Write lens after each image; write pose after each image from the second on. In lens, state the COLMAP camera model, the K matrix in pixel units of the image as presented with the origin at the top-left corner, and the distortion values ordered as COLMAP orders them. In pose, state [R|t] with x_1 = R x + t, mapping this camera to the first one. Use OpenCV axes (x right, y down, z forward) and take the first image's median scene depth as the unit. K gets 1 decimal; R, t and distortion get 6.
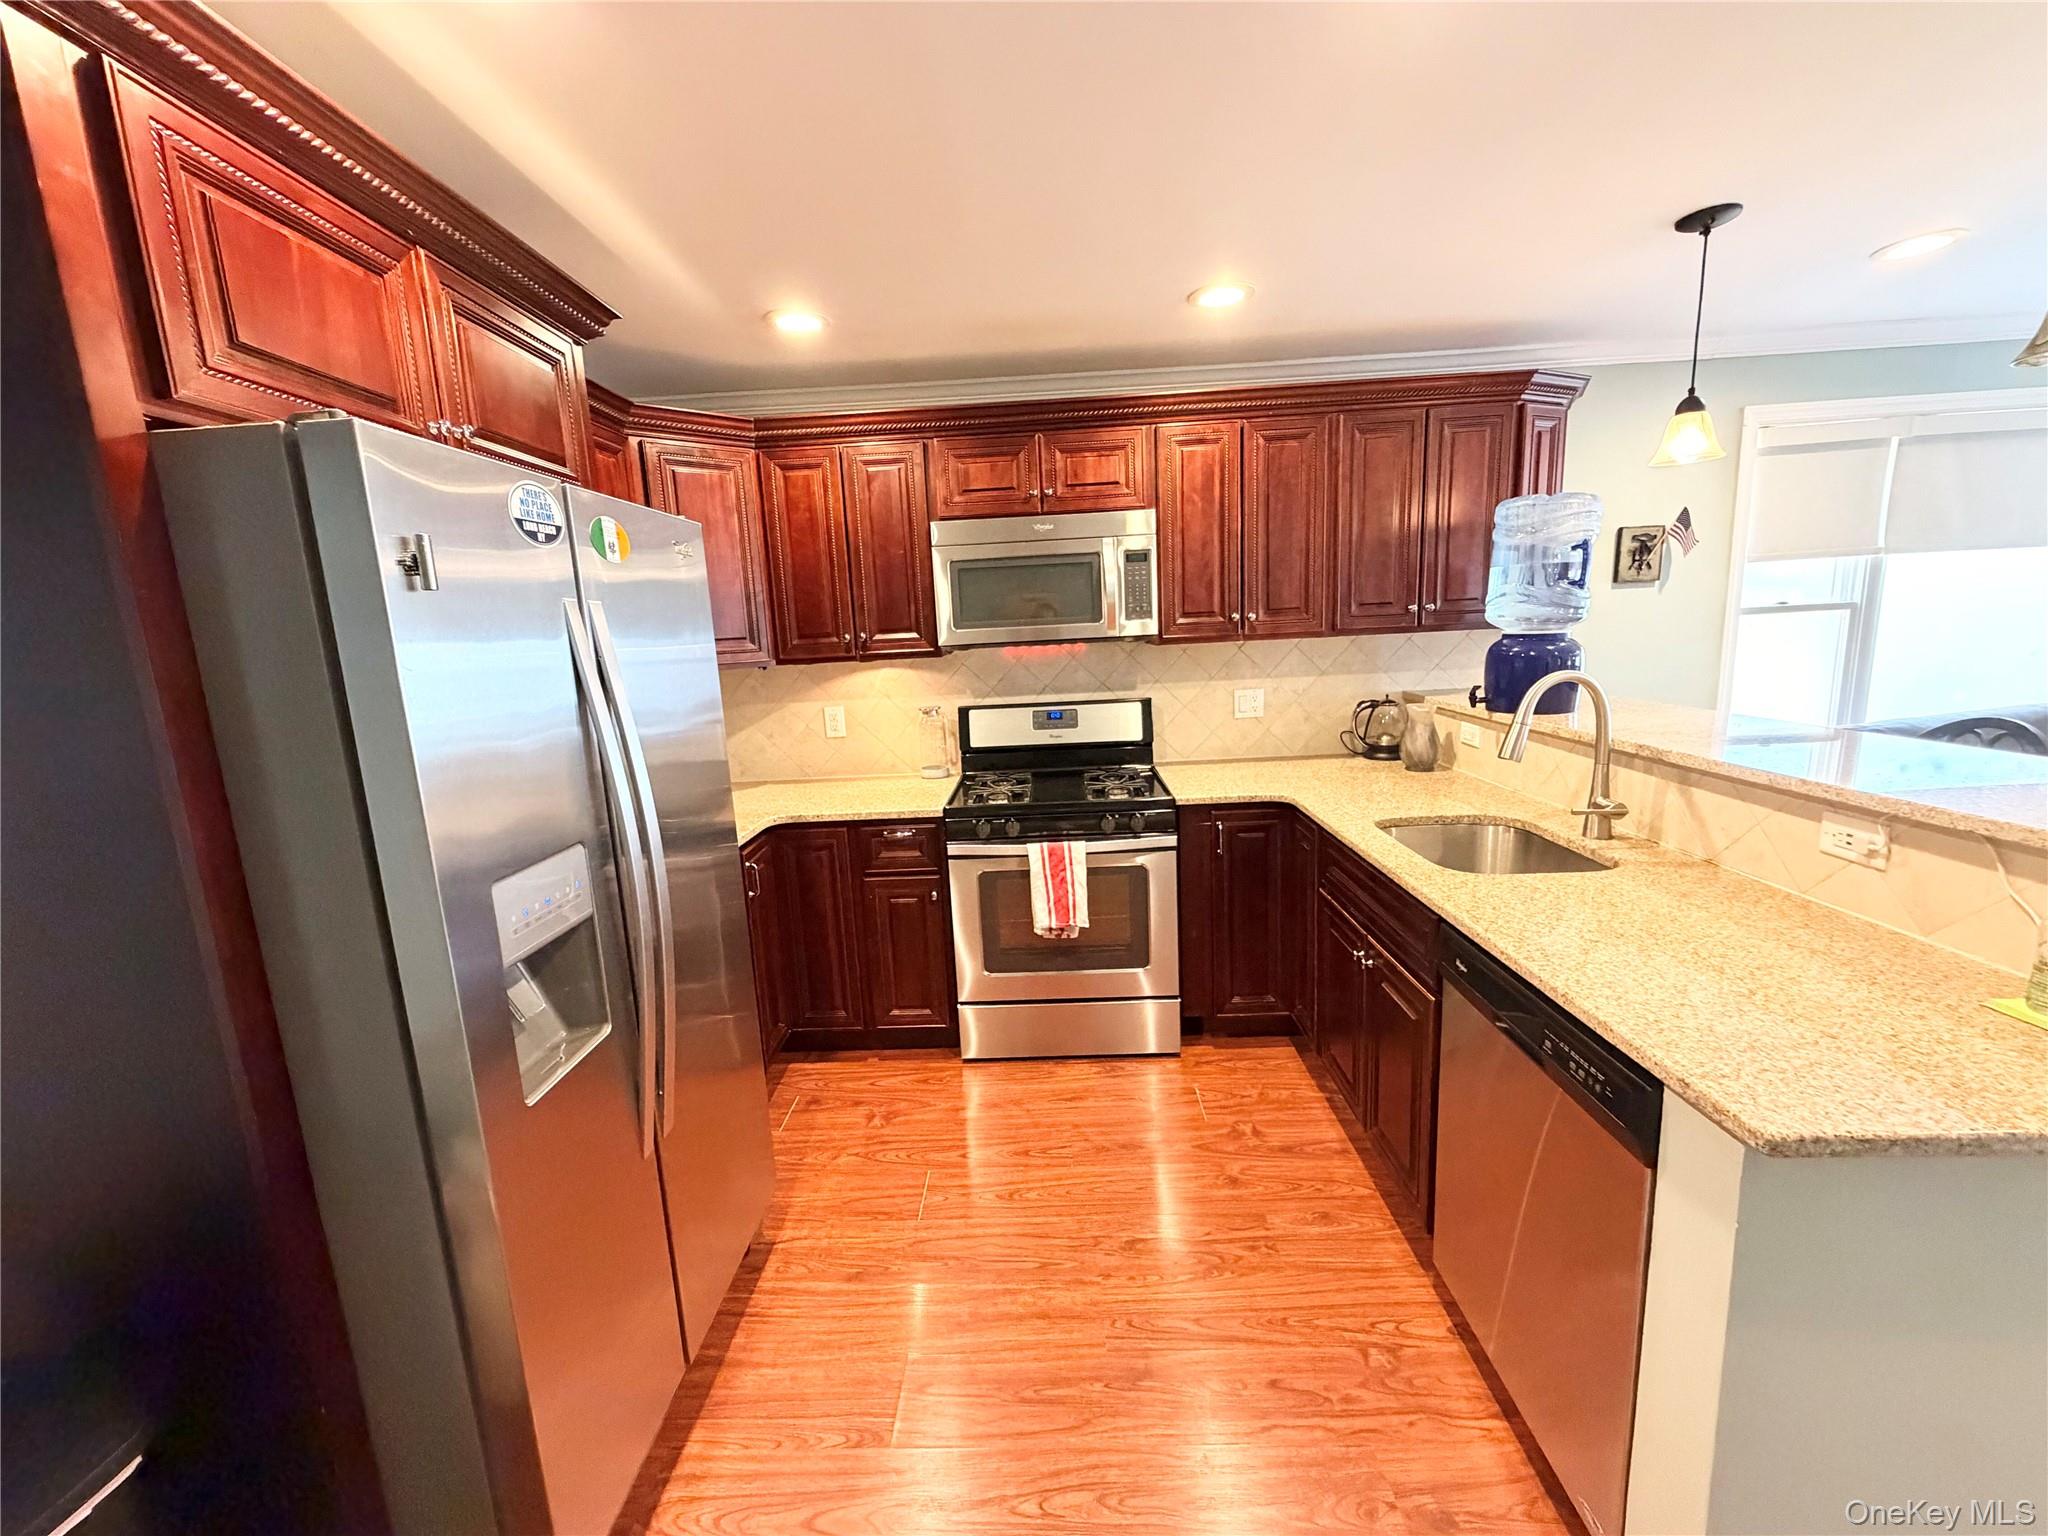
lens RADIAL K [[817.2, 0, 1024.0], [0, 817.2, 768.0], [0, 0, 1]] dist [0.007484, 0.000414]
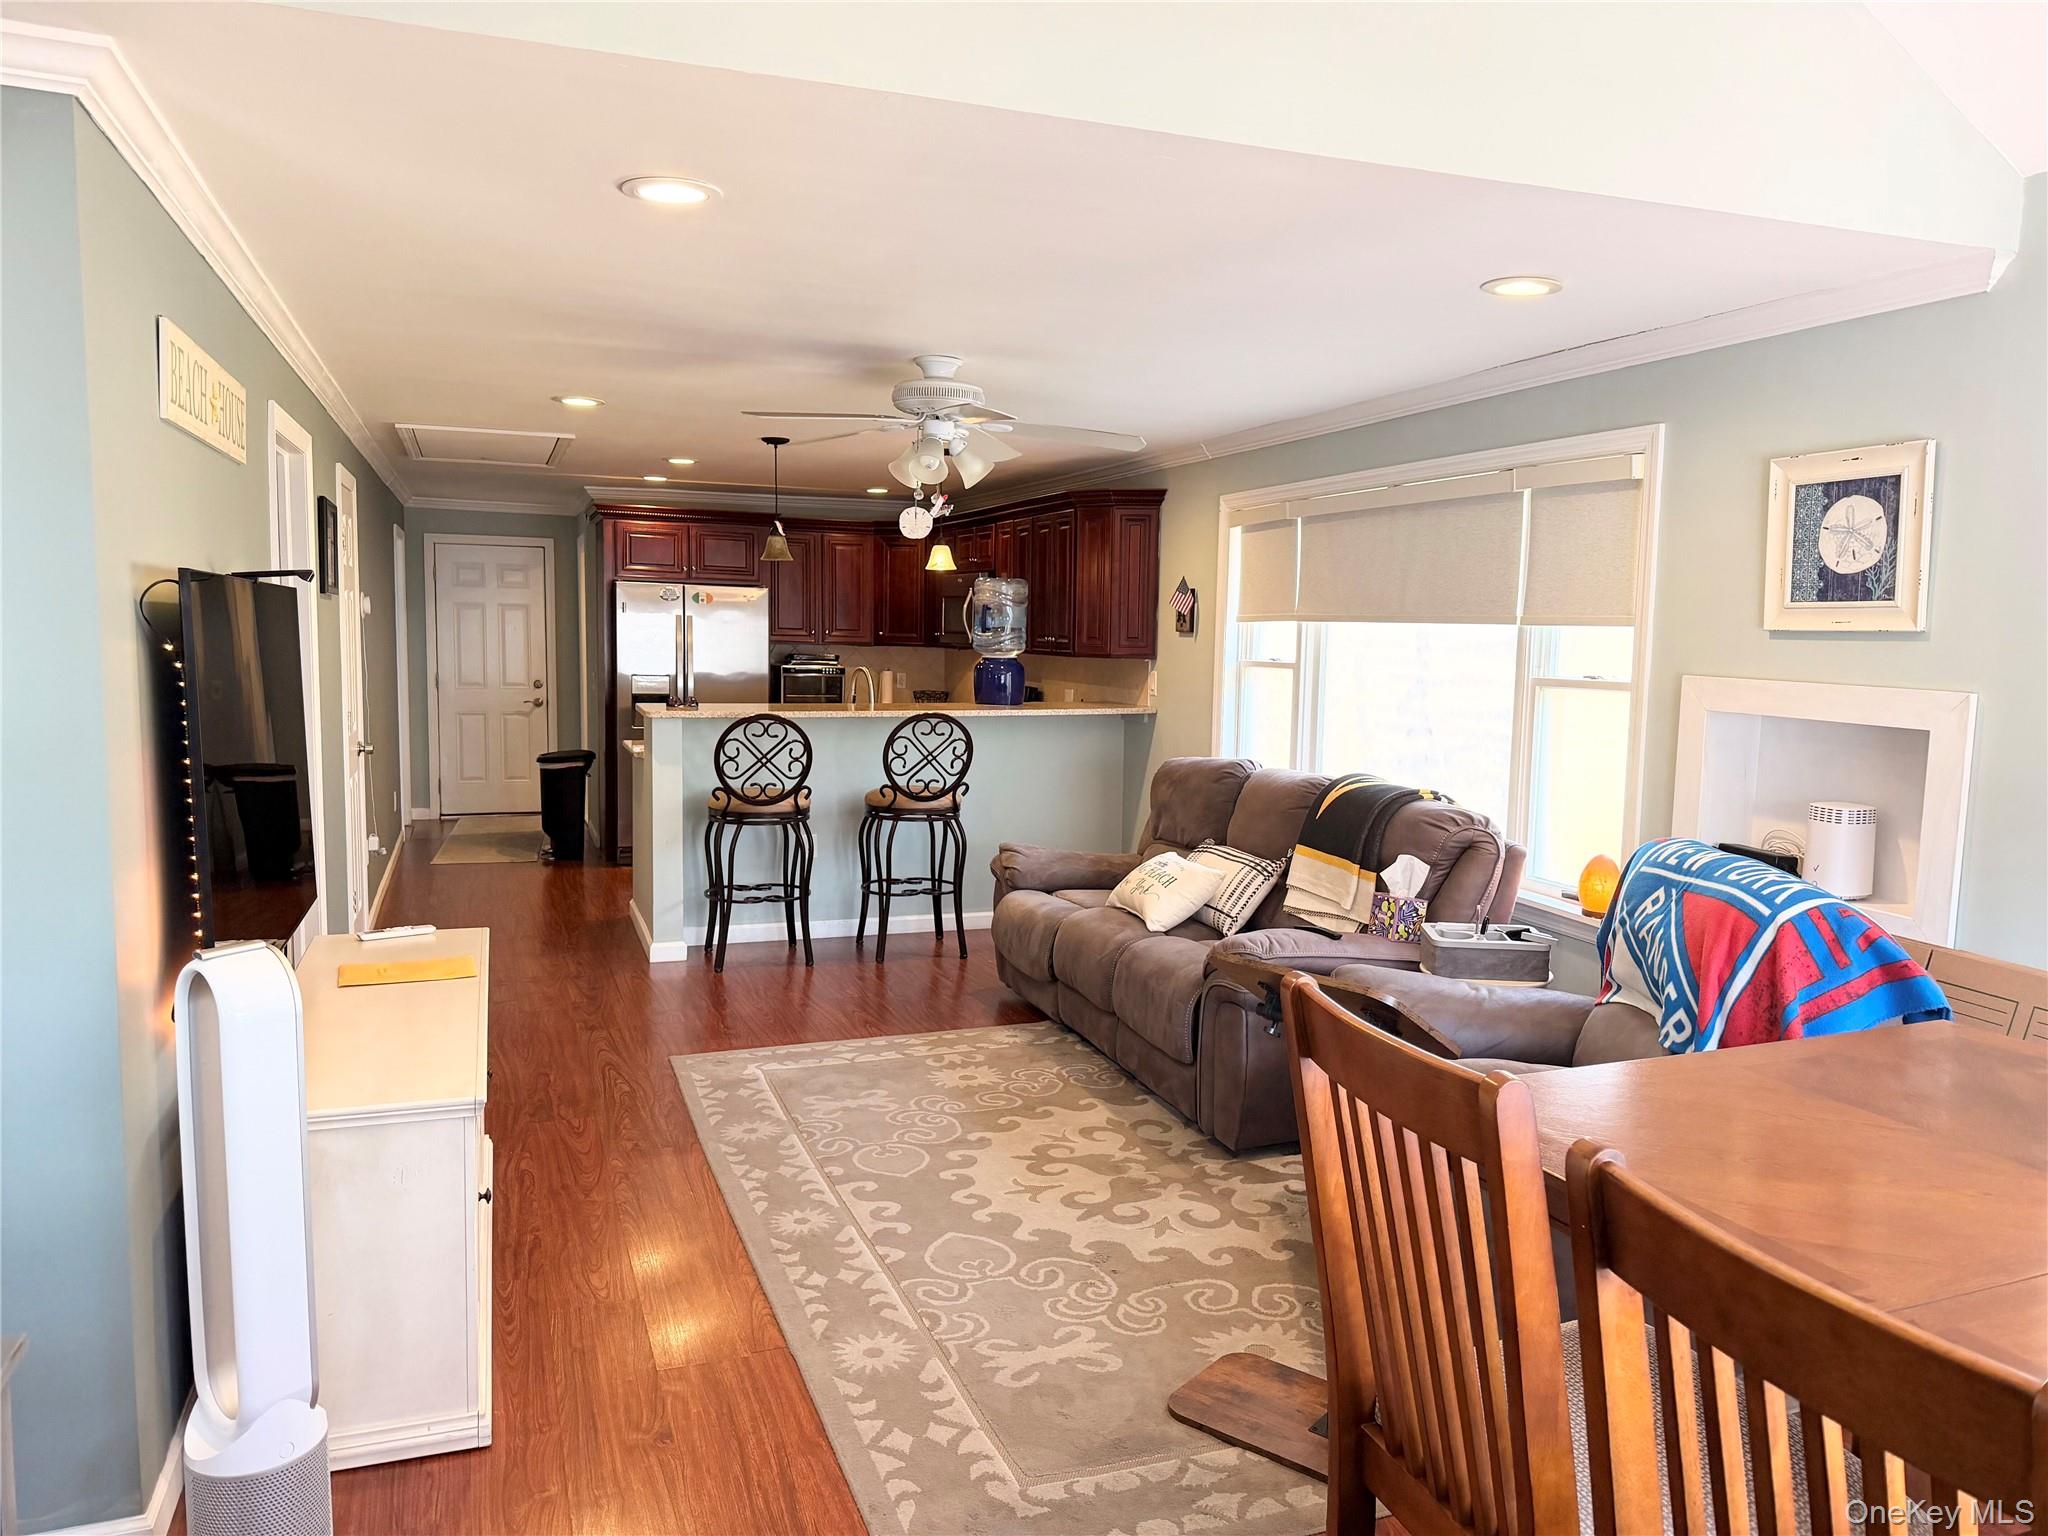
lens RADIAL K [[1470.7, 0, 1038.4], [0, 1470.7, 775.4], [0, 0, 1]] dist [0.069553, -0.007125]
pose [[0.372390, 0.152855, -0.915402, 3.139018], [-0.195185, 0.977182, 0.083769, -0.180815], [0.907320, 0.147478, 0.393728, -0.048772]]
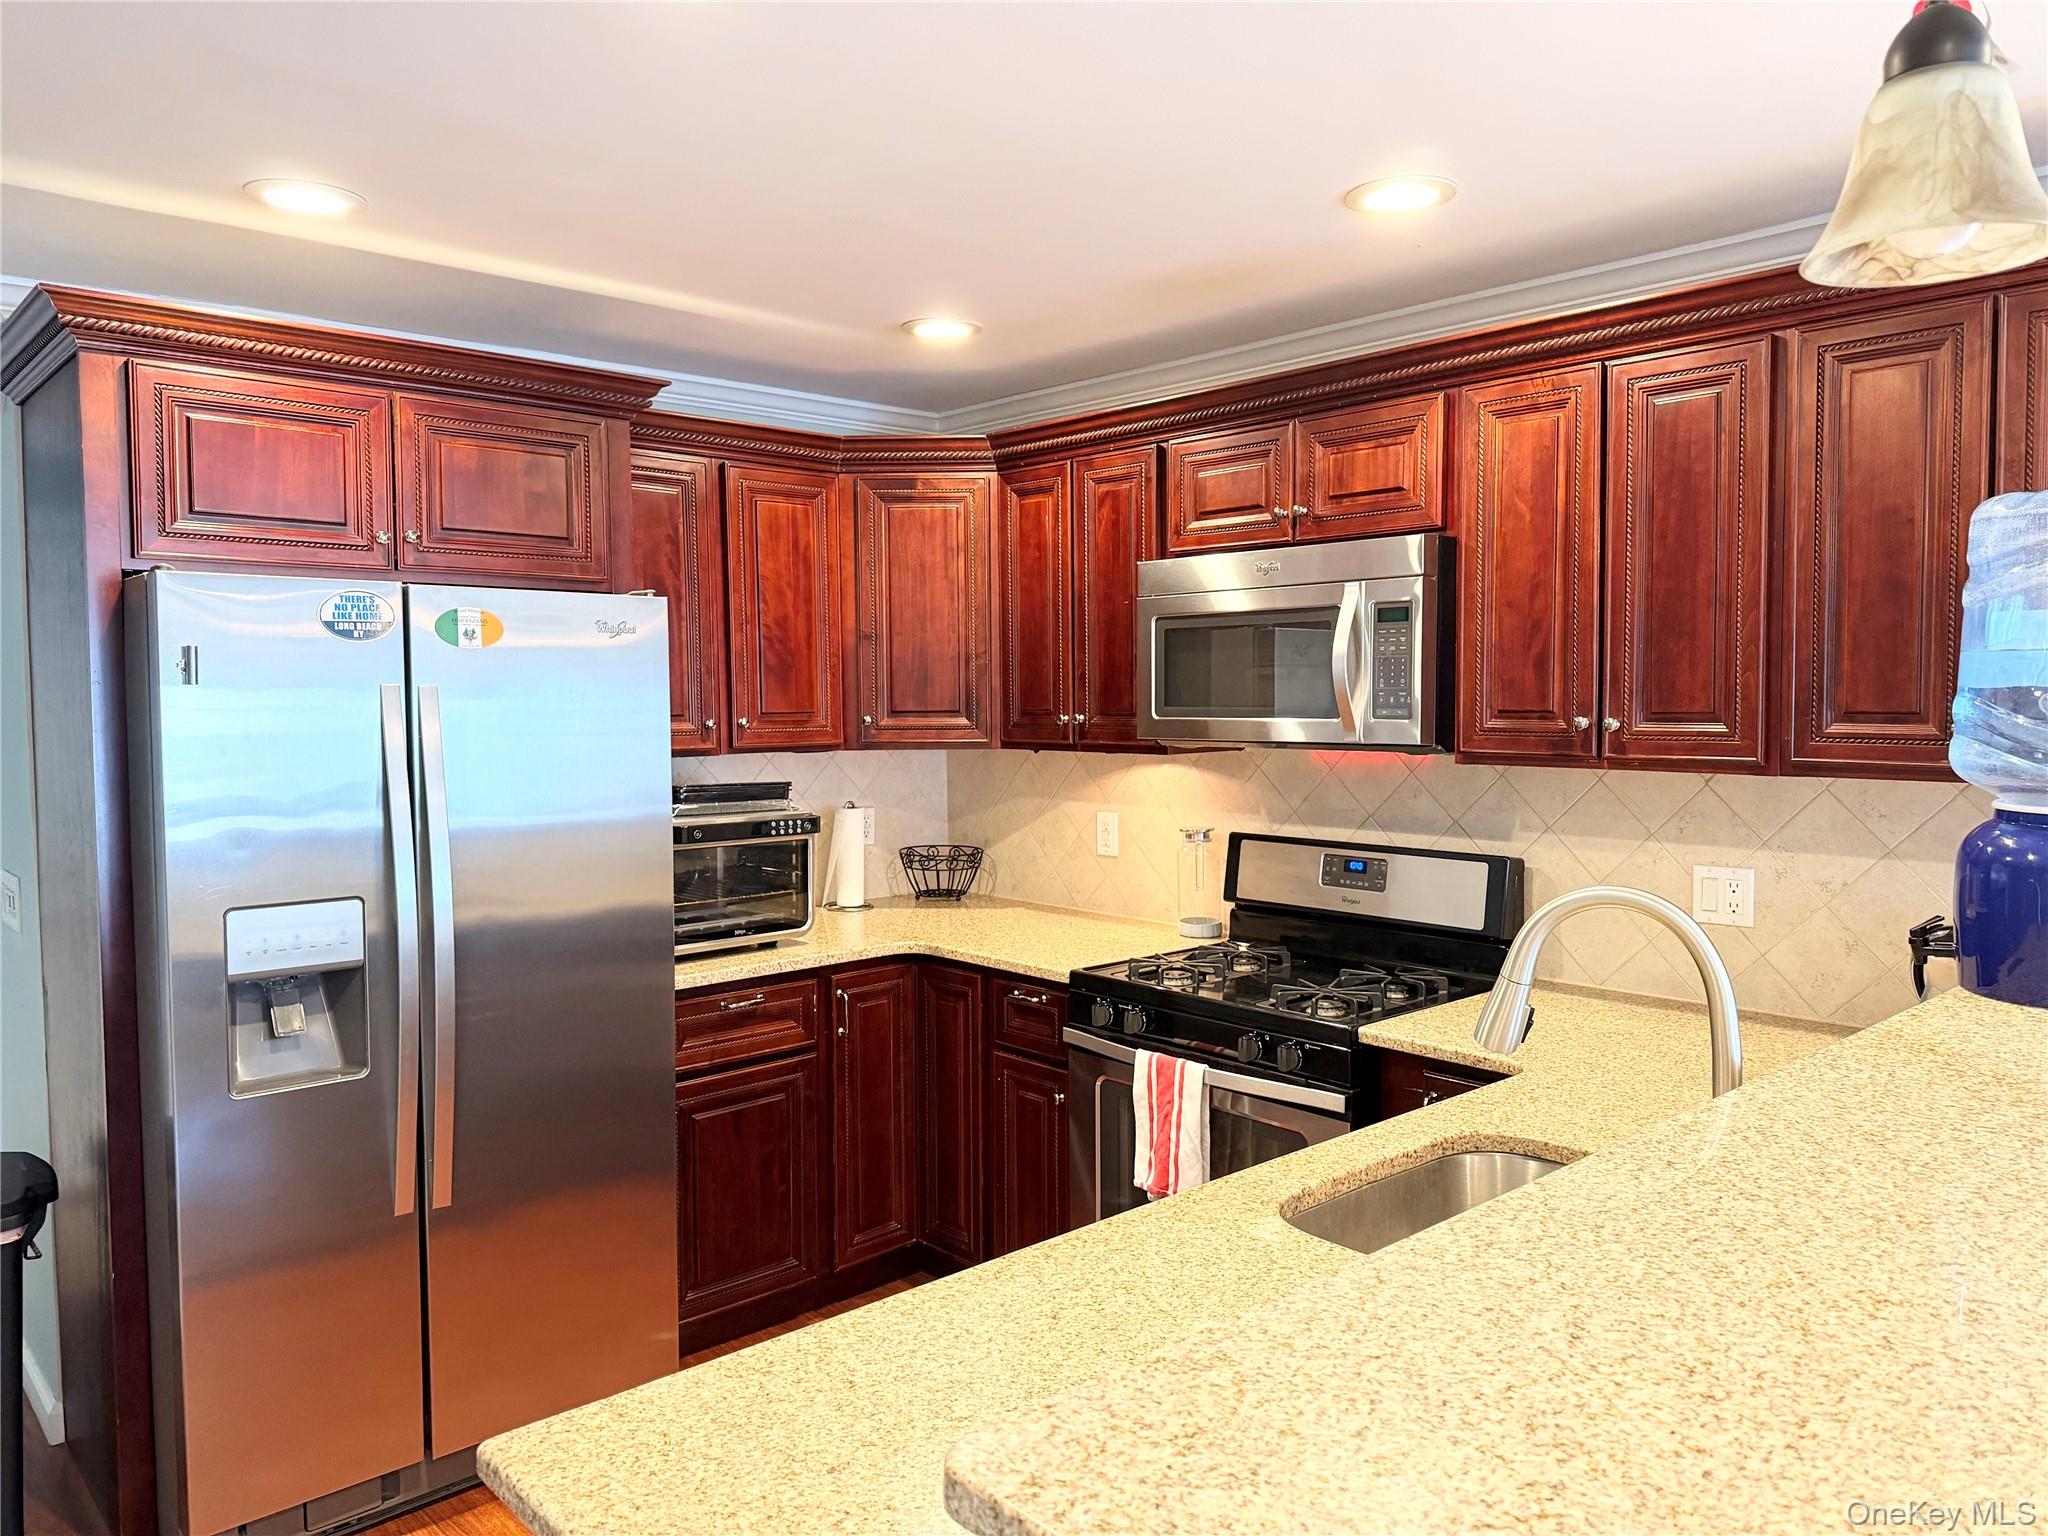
lens RADIAL K [[1470.7, 0, 1038.4], [0, 1470.7, 775.4], [0, 0, 1]] dist [0.069553, -0.007125]
pose [[0.692526, 0.087584, -0.716056, 0.718371], [-0.152472, 0.987949, -0.026621, -0.073384], [0.705096, 0.127614, 0.697535, 0.088769]]
